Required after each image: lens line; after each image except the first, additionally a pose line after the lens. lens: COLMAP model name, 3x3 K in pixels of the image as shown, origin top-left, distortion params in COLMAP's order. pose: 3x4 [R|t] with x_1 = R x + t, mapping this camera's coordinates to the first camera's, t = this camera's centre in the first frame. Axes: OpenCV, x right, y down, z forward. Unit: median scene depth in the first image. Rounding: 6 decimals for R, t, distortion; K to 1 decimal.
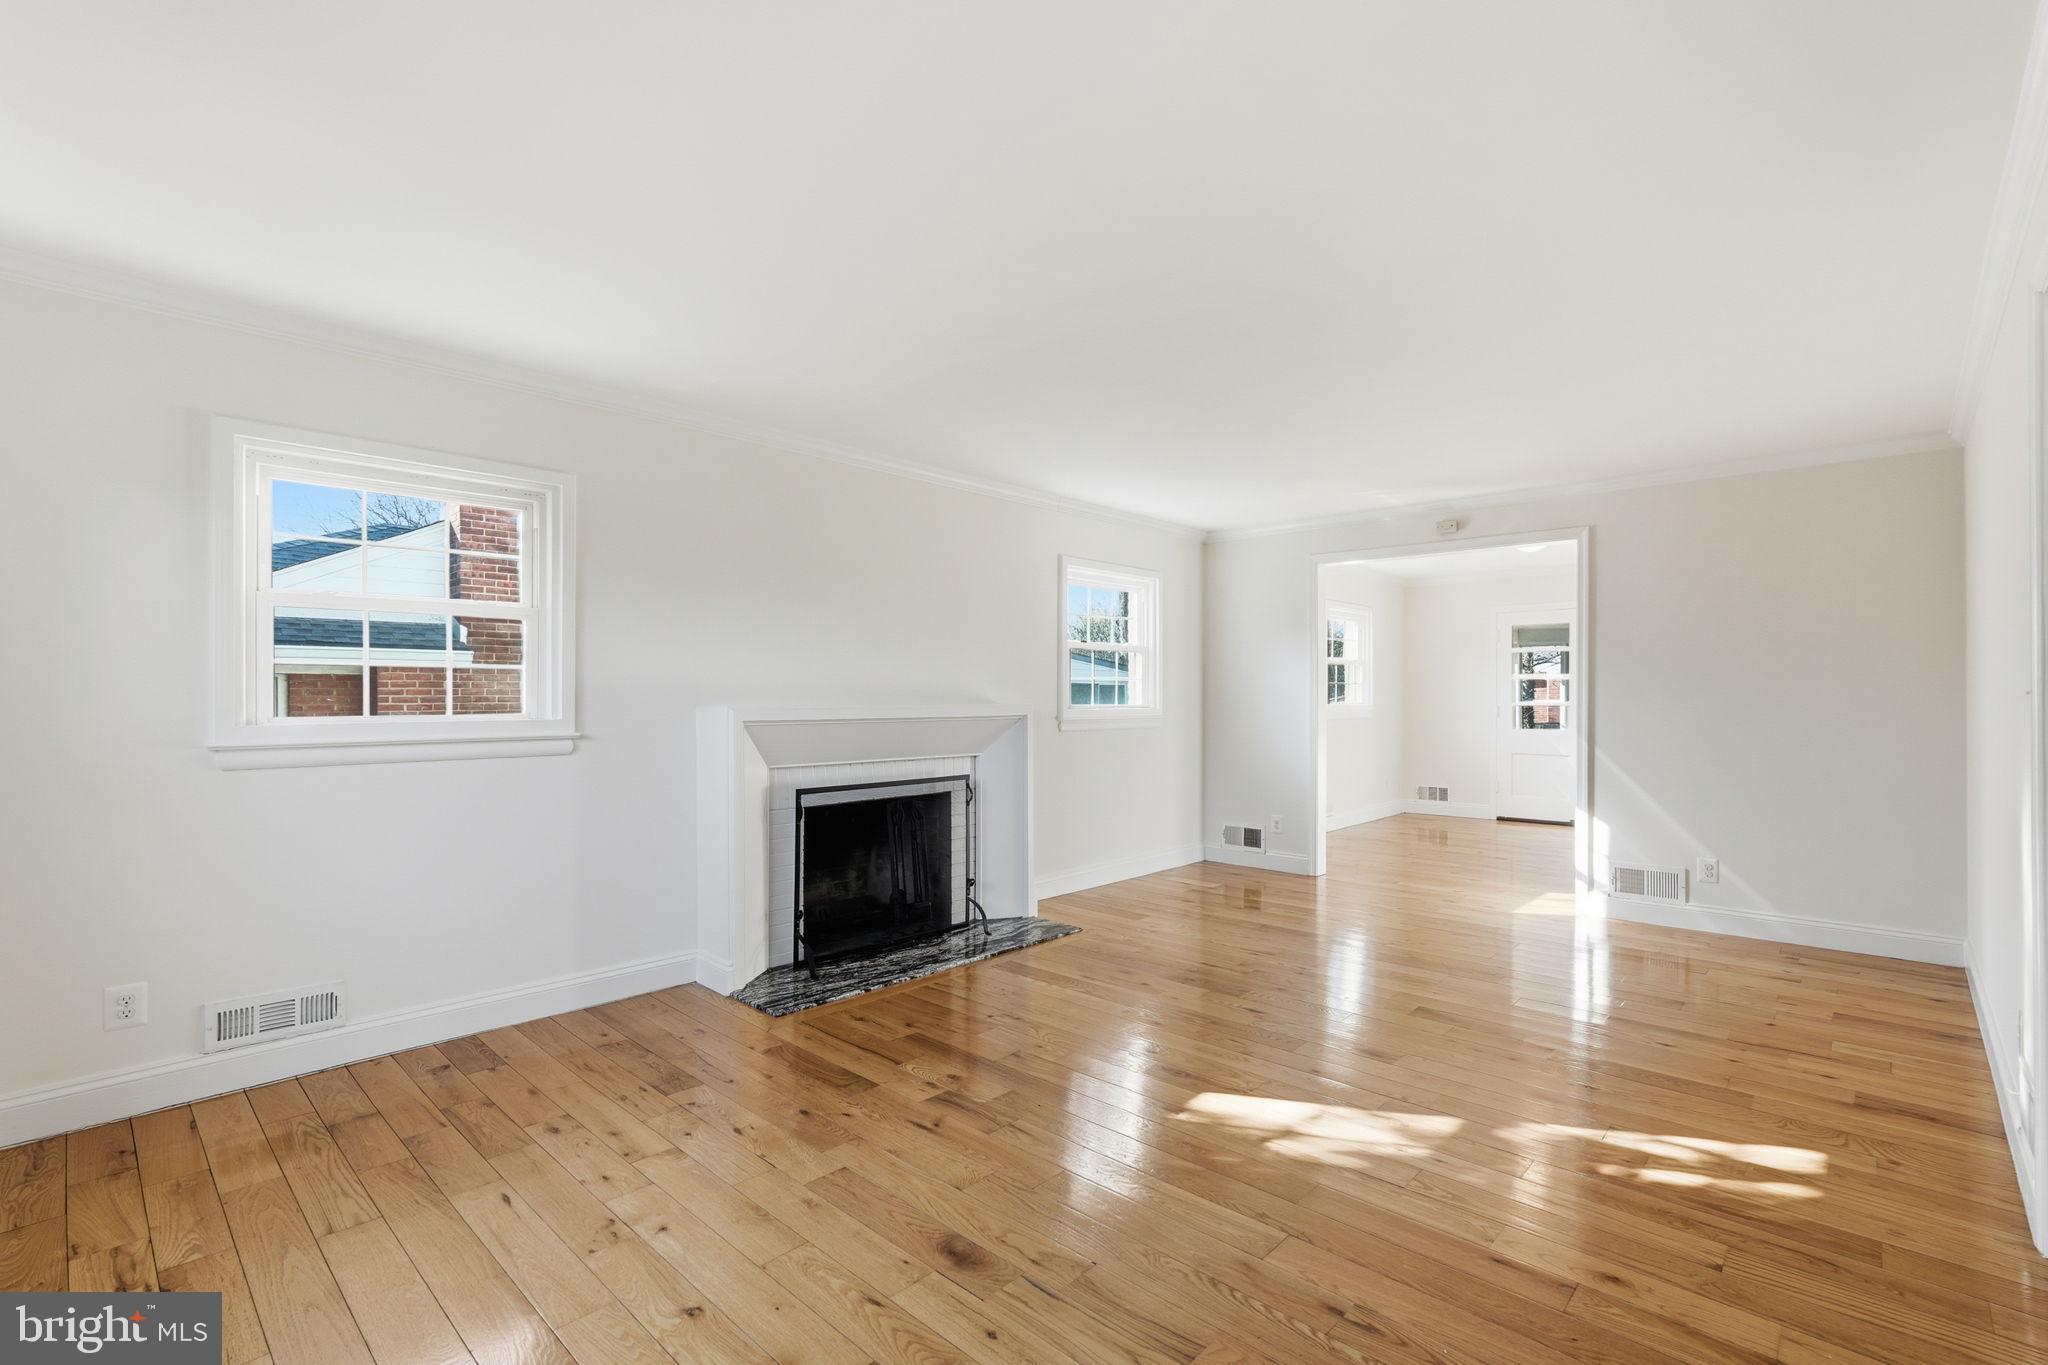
lens RADIAL K [[920.1, 0, 1018.2], [0, 920.1, 698.7], [0, 0, 1]] dist [-0.004314, 0.000769]
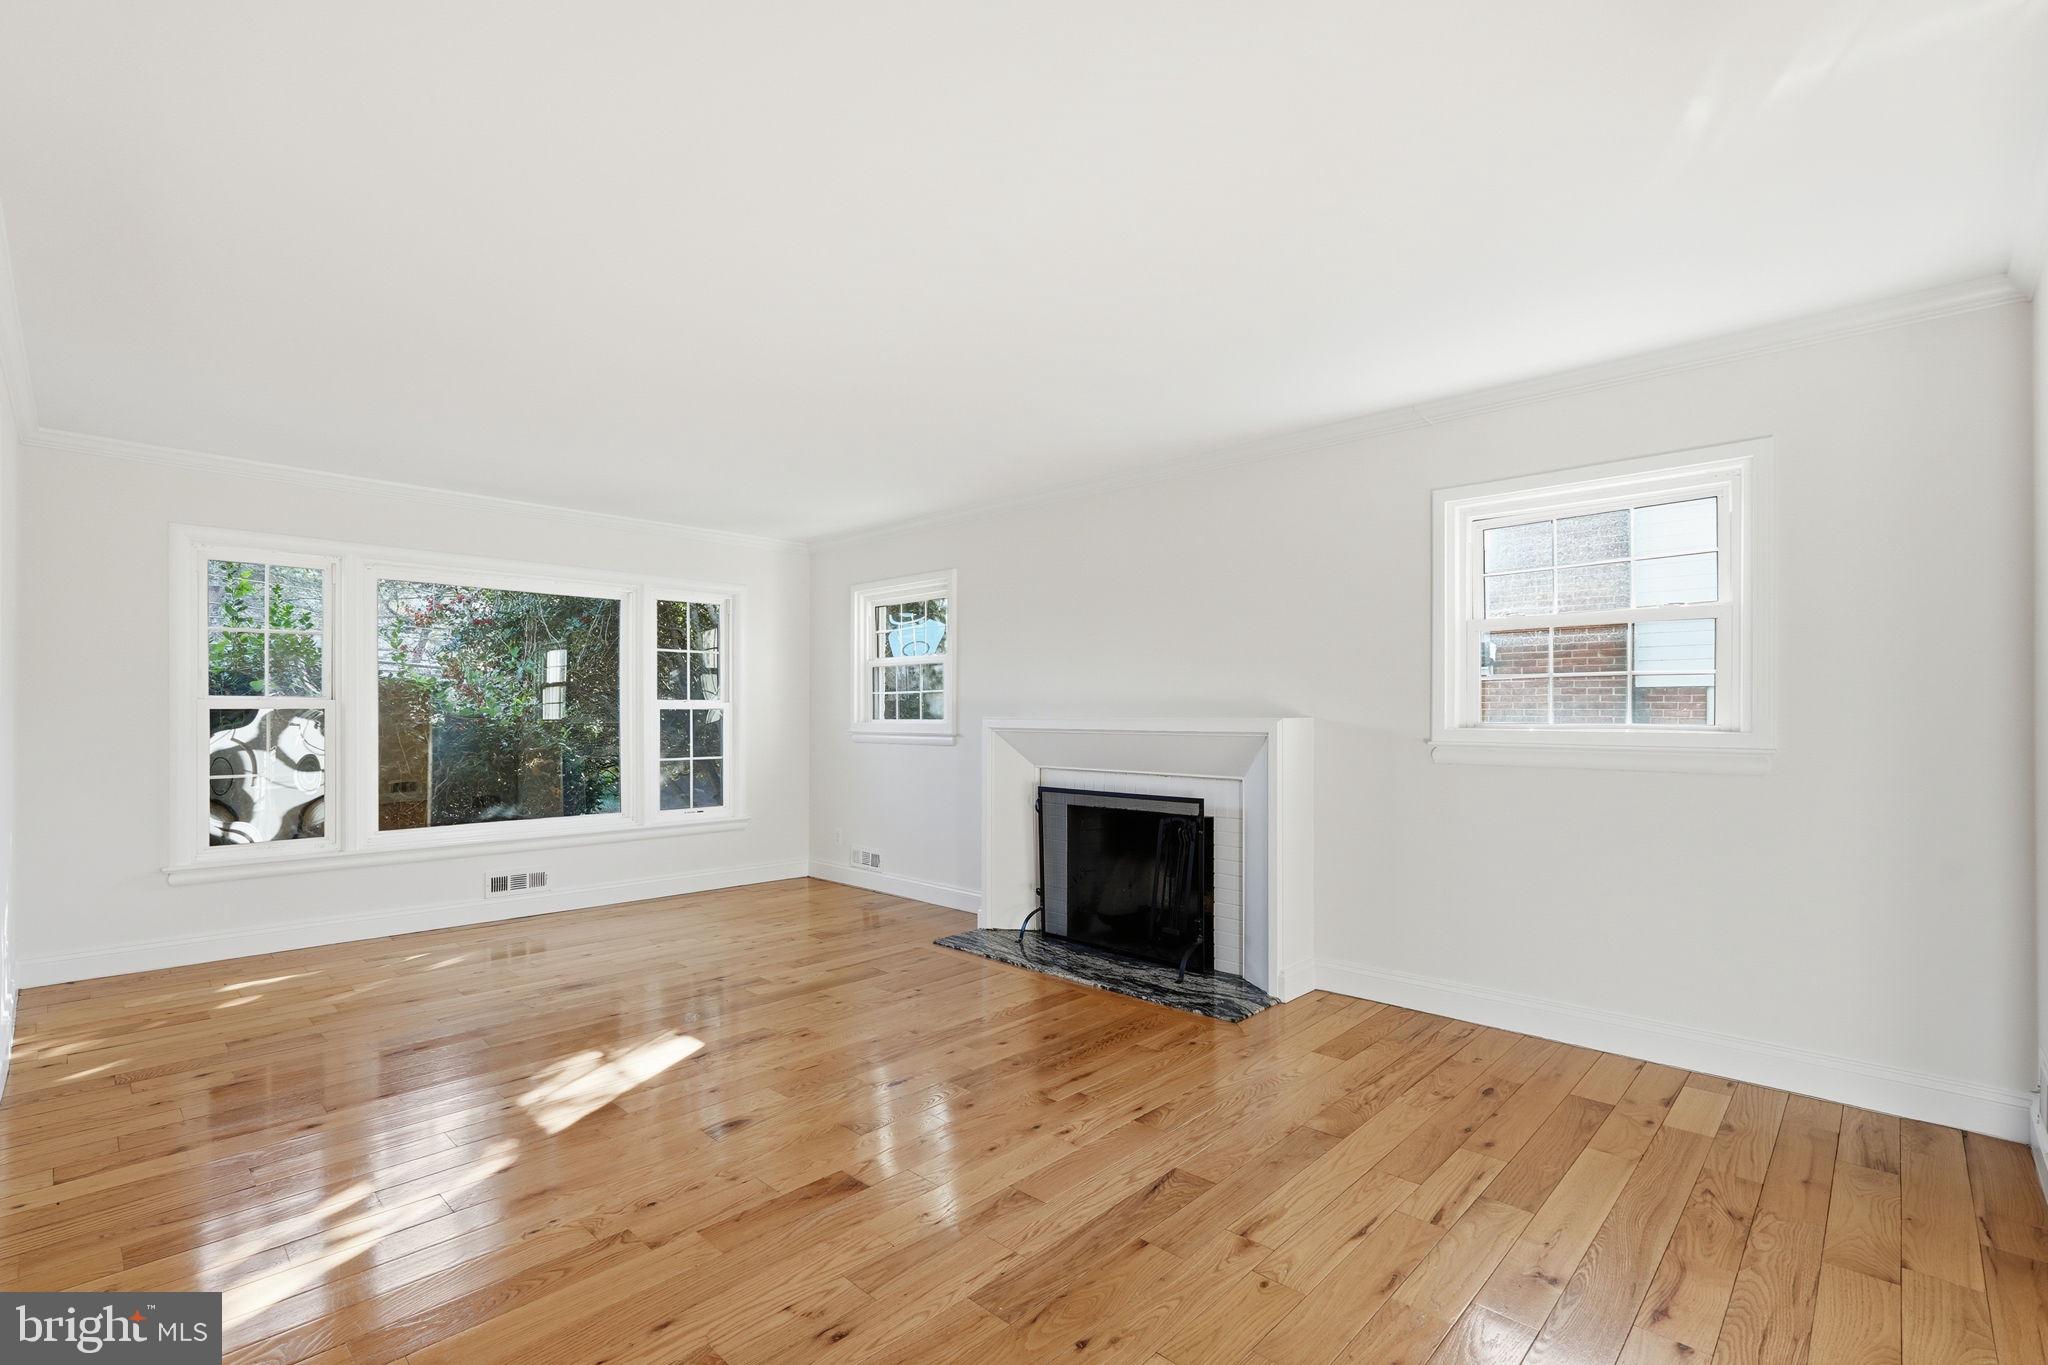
lens RADIAL K [[920.1, 0, 1018.2], [0, 920.1, 698.7], [0, 0, 1]] dist [-0.004314, 0.000769]
pose [[-0.008087, -0.013481, -0.999876, 1.020246], [-0.001719, 0.999908, -0.013467, -0.000174], [0.999966, 0.001610, -0.008109, 1.038836]]
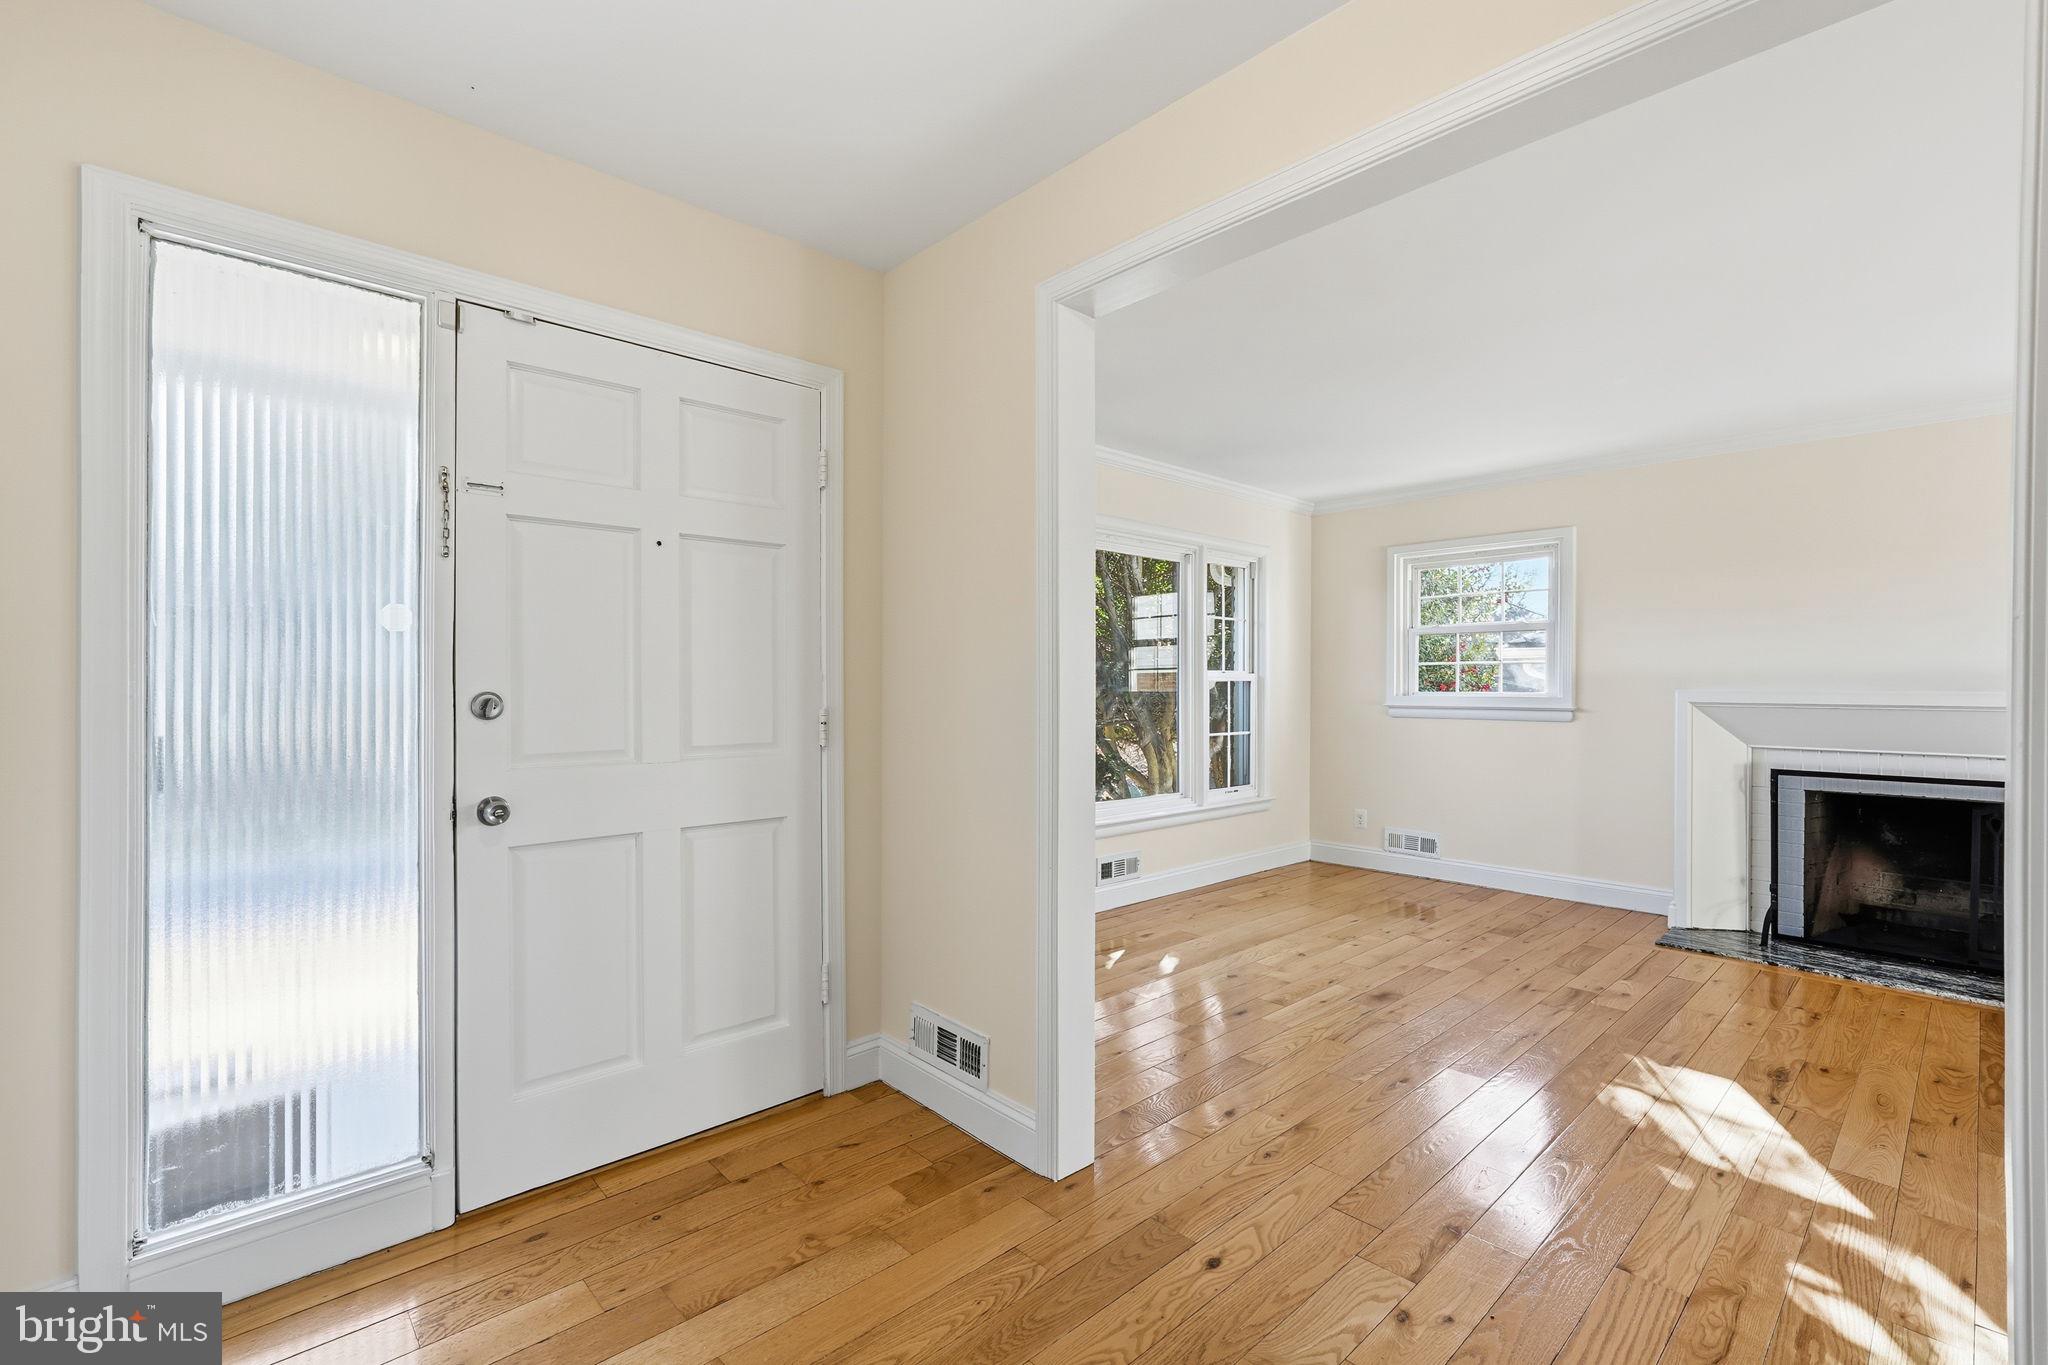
lens RADIAL K [[900.9, 0, 1031.8], [0, 900.9, 689.4], [0, 0, 1]] dist [0.000949, 0.000696]
pose [[-0.057681, 0.007556, -0.998306, 0.890583], [-0.002586, 0.999967, 0.007718, 0.001268], [0.998332, 0.003027, -0.057659, 0.219902]]
